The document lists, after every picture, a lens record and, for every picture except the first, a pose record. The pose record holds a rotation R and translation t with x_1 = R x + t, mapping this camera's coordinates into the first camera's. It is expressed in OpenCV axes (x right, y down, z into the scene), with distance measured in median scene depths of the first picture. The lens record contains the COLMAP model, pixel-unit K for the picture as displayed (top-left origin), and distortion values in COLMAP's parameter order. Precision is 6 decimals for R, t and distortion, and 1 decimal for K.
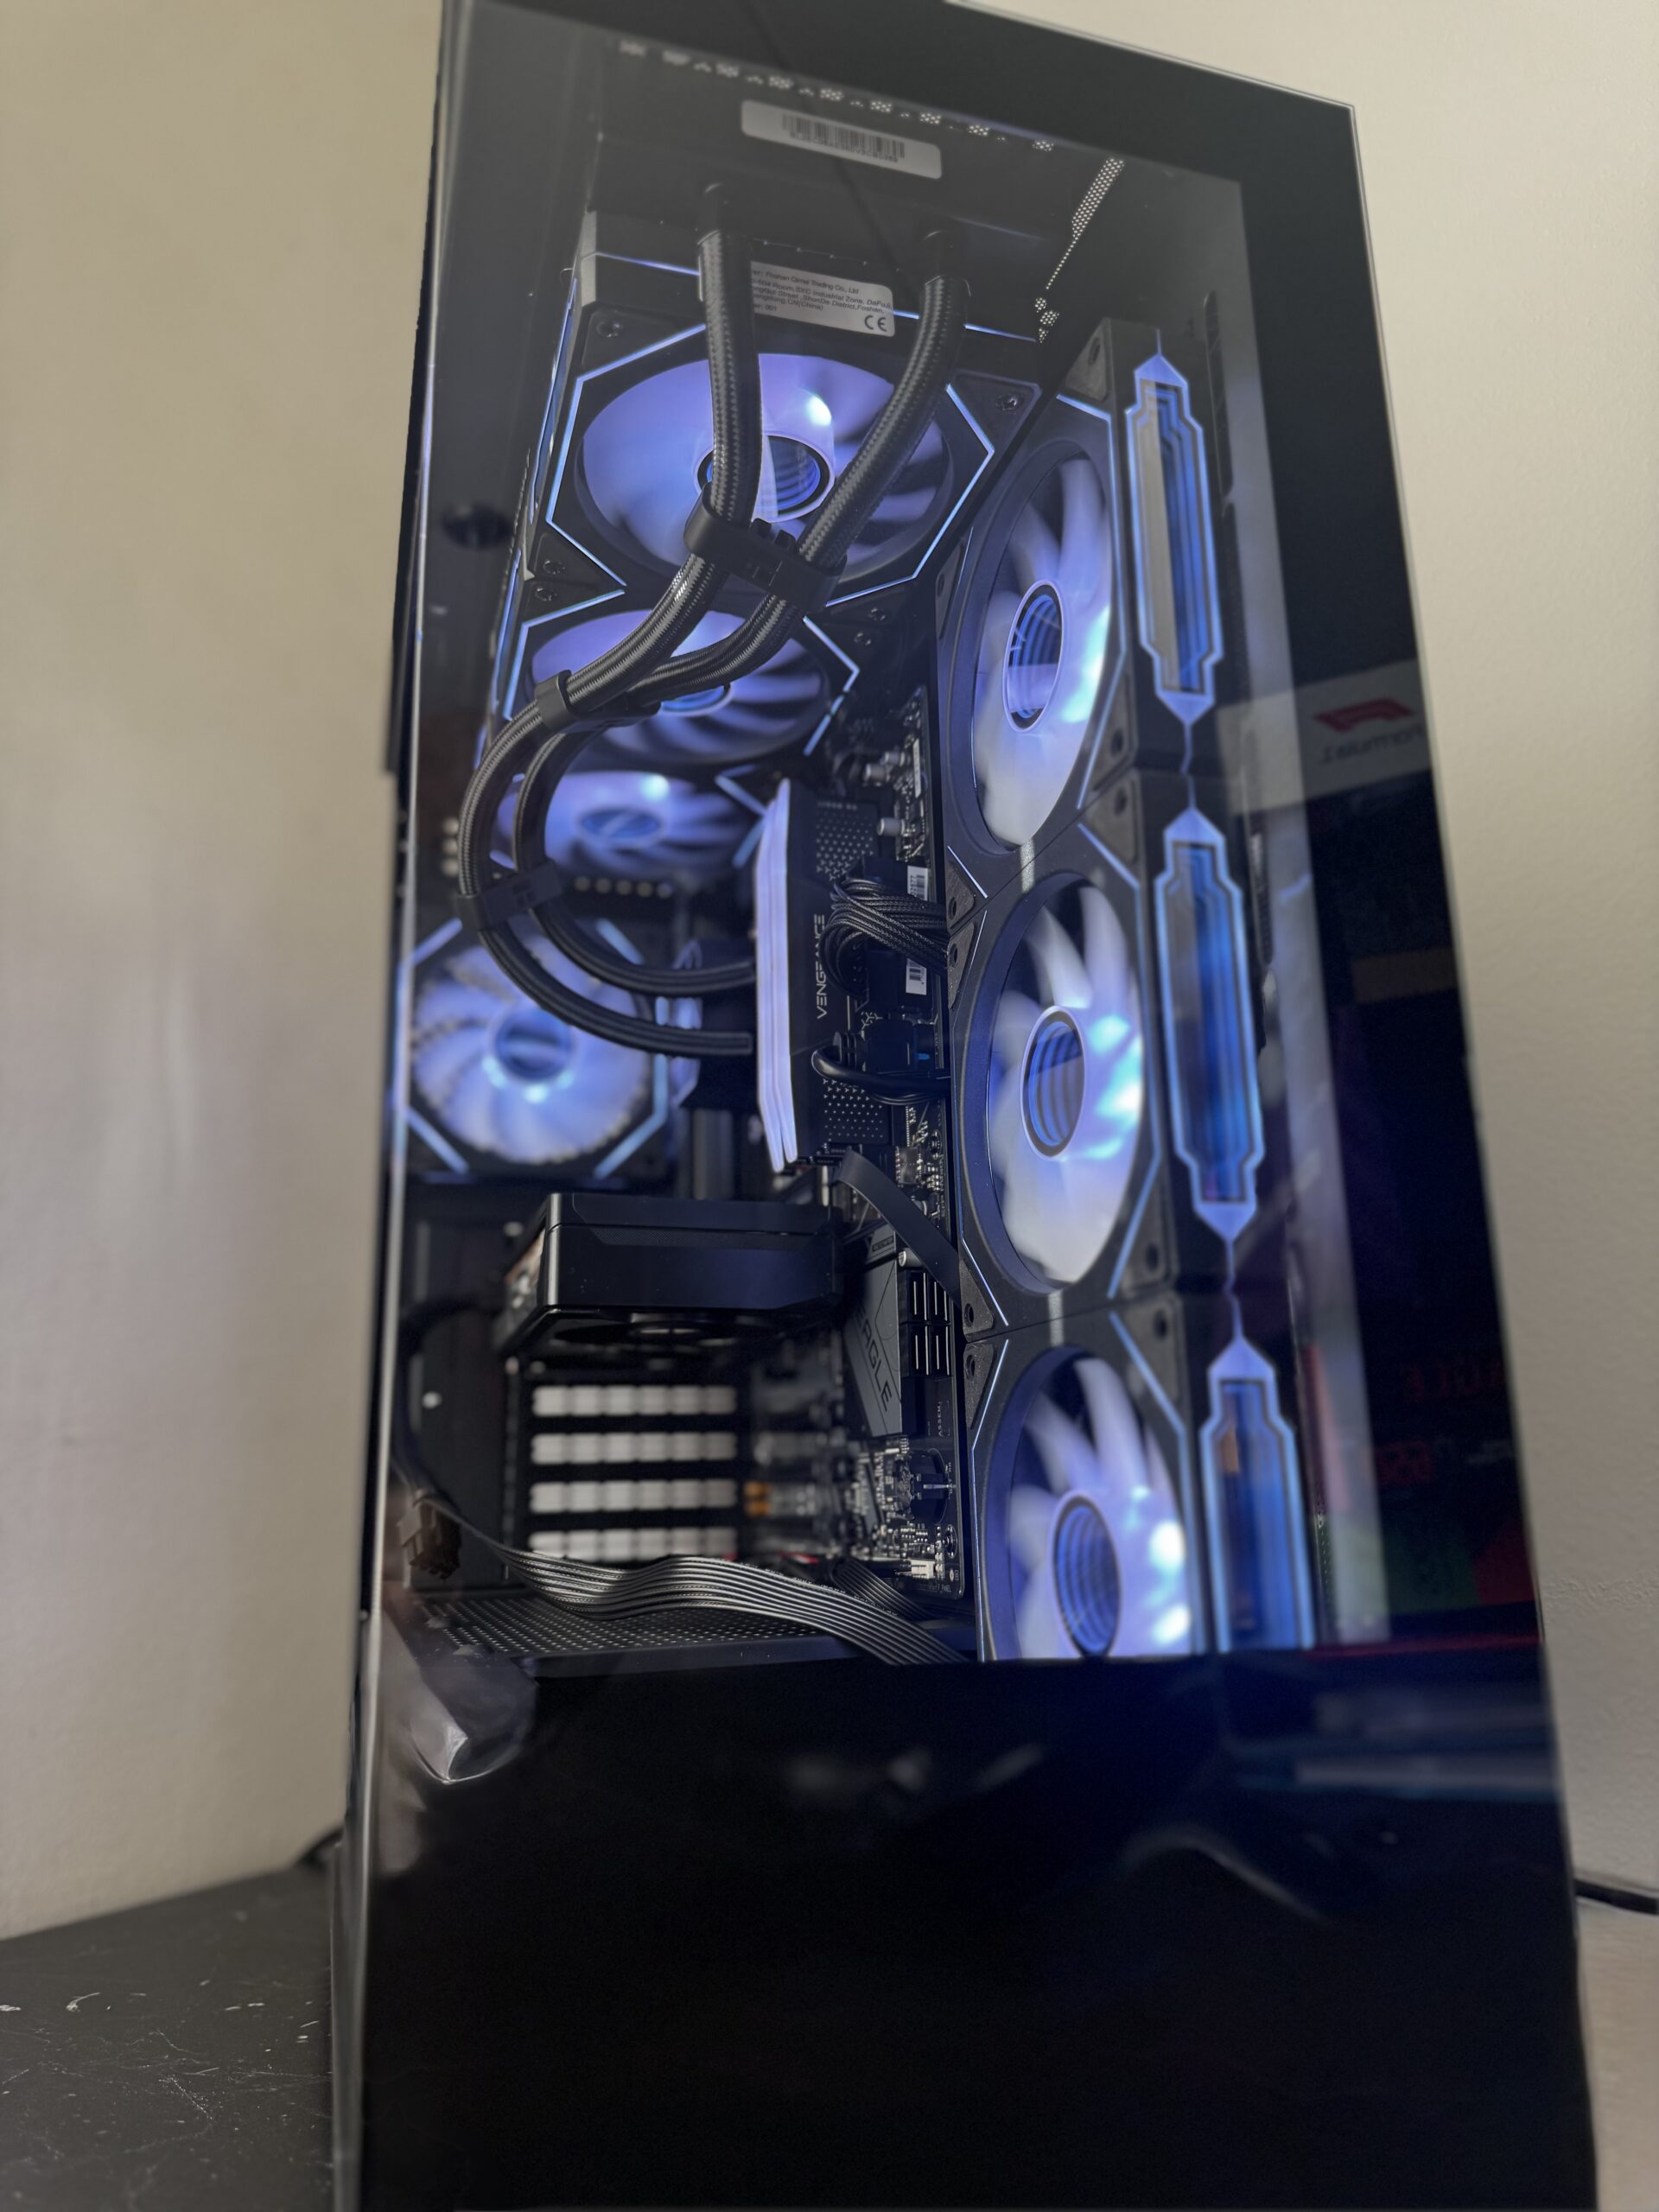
lens RADIAL K [[1574.6, 0, 829.5], [0, 1574.6, 1106.0], [0, 0, 1]] dist [0.069866, -0.147291]
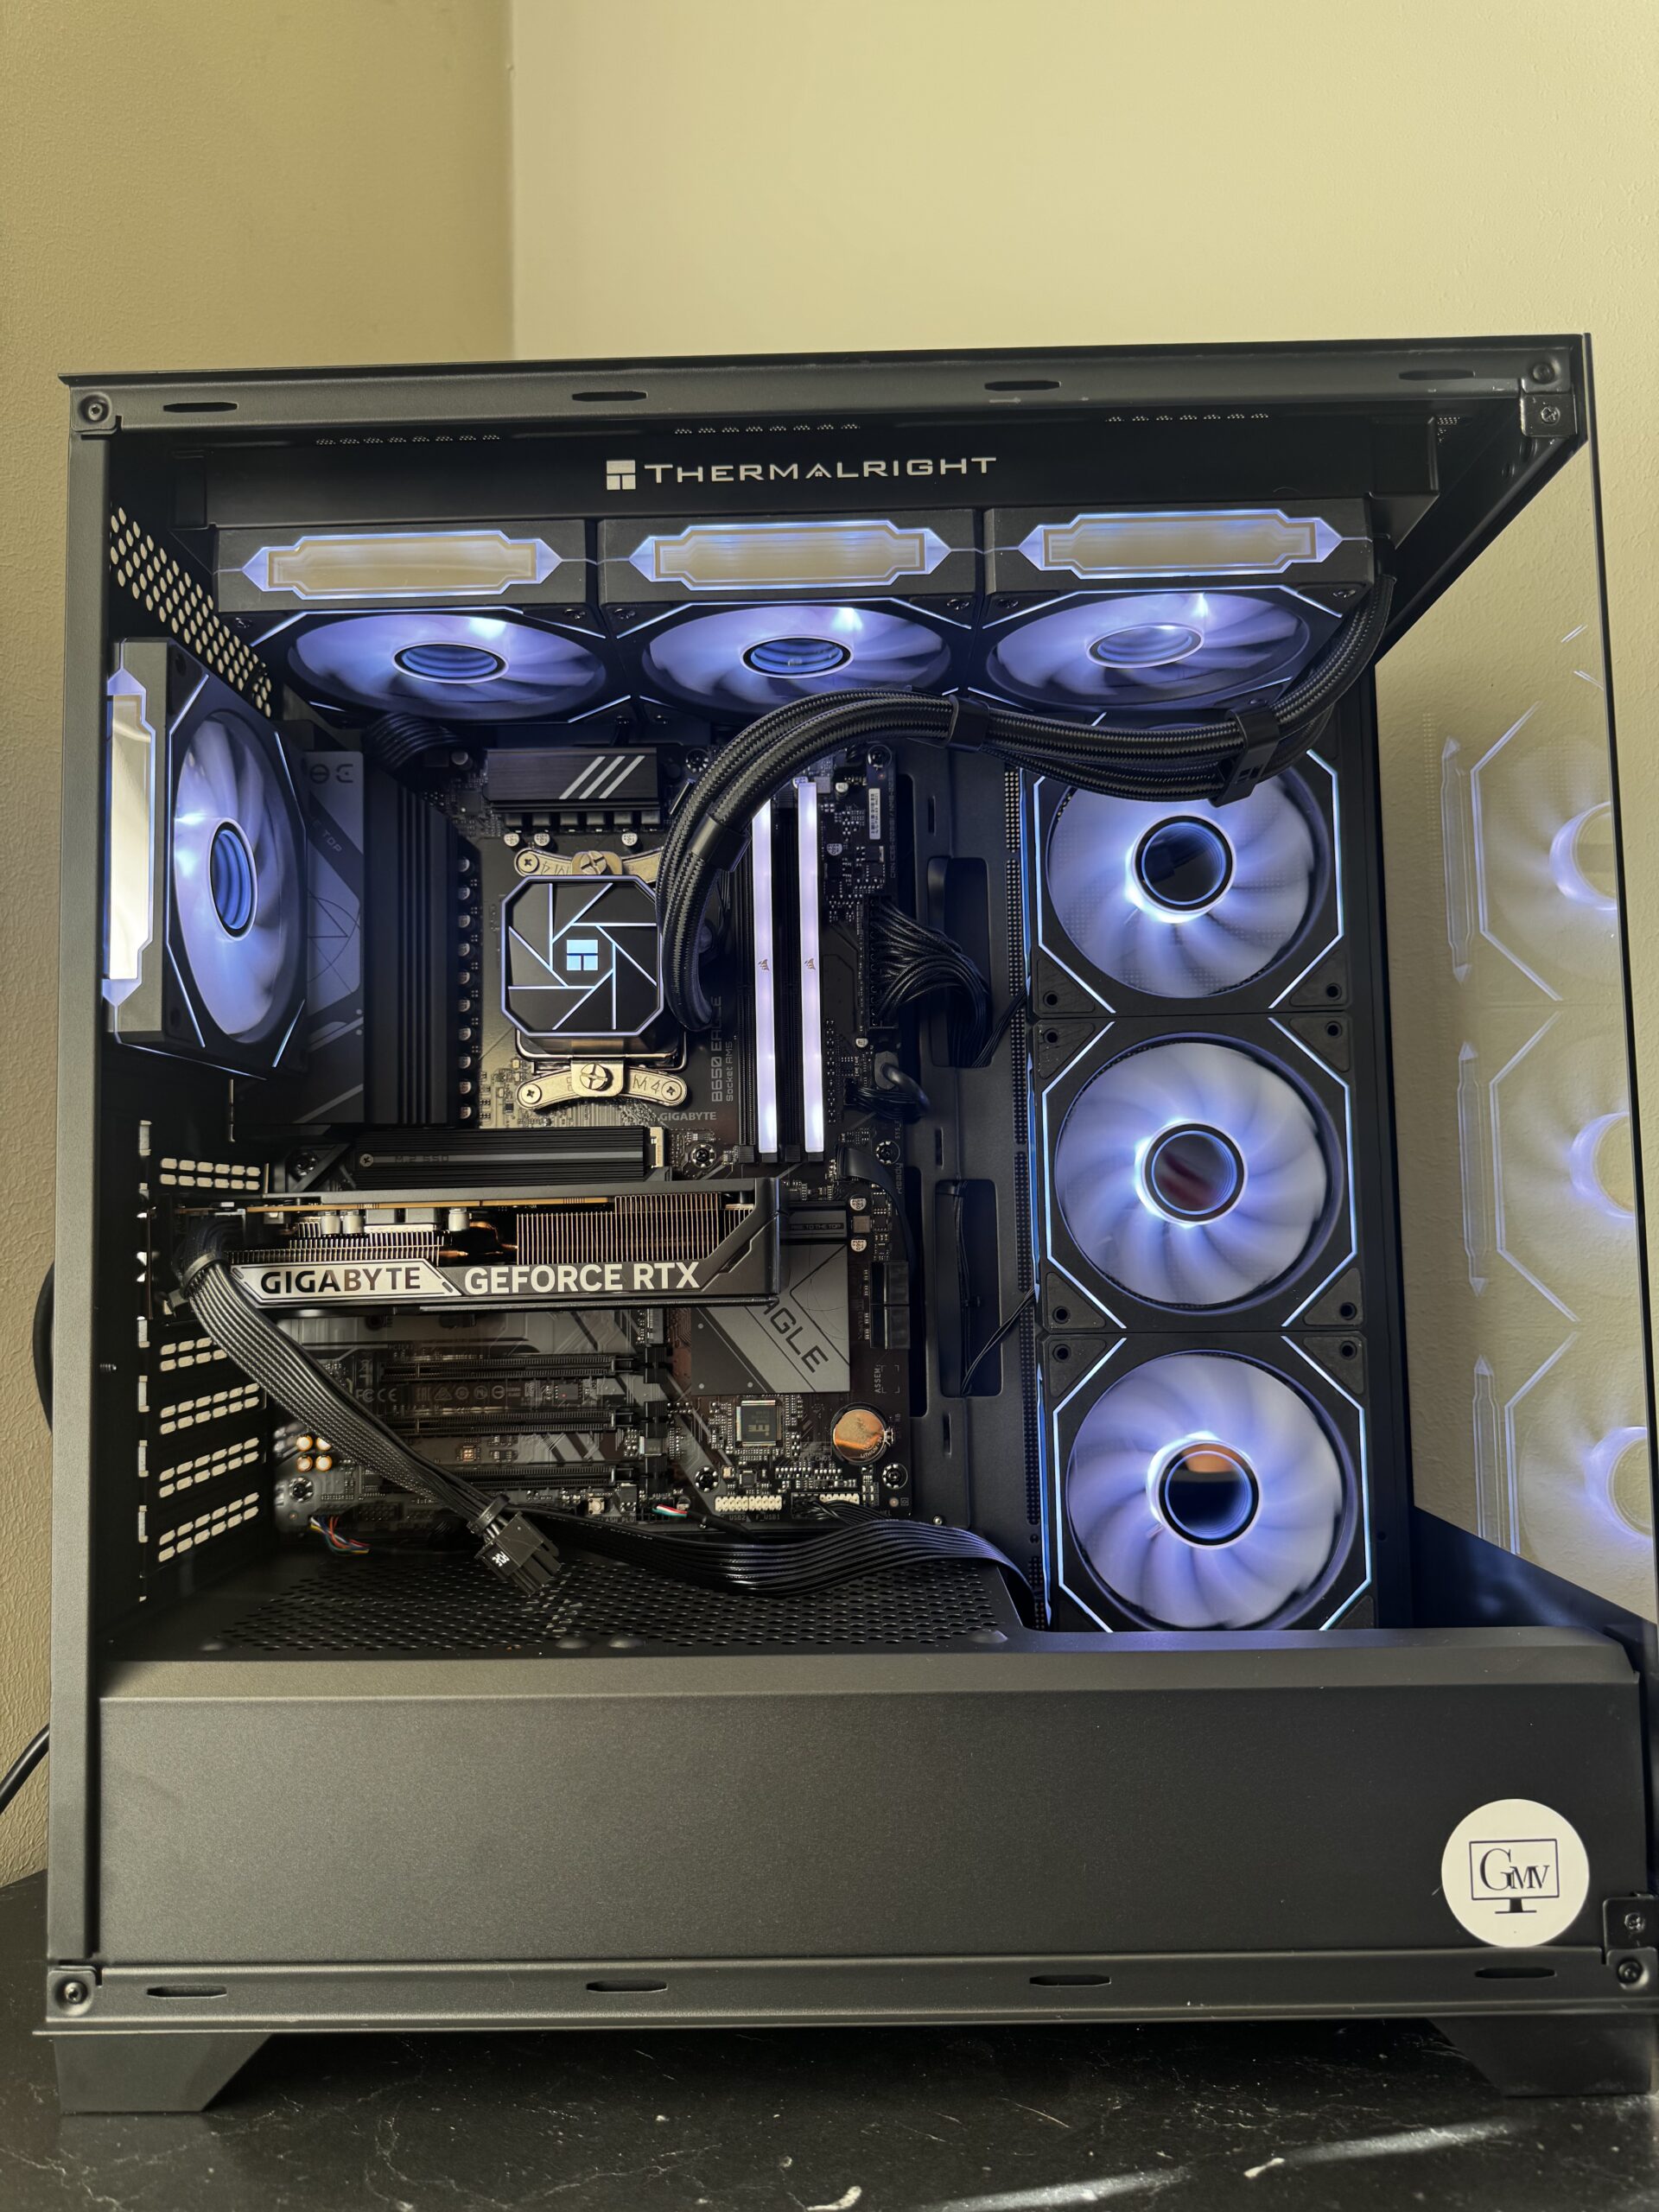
lens RADIAL K [[1577.8, 0, 829.5], [0, 1577.8, 1106.0], [0, 0, 1]] dist [0.092889, -0.155988]
pose [[0.295800, 0.085269, 0.951437, -1.044354], [-0.217861, 0.975781, -0.019718, 0.022827], [-0.930075, -0.201448, 0.307212, 0.648120]]
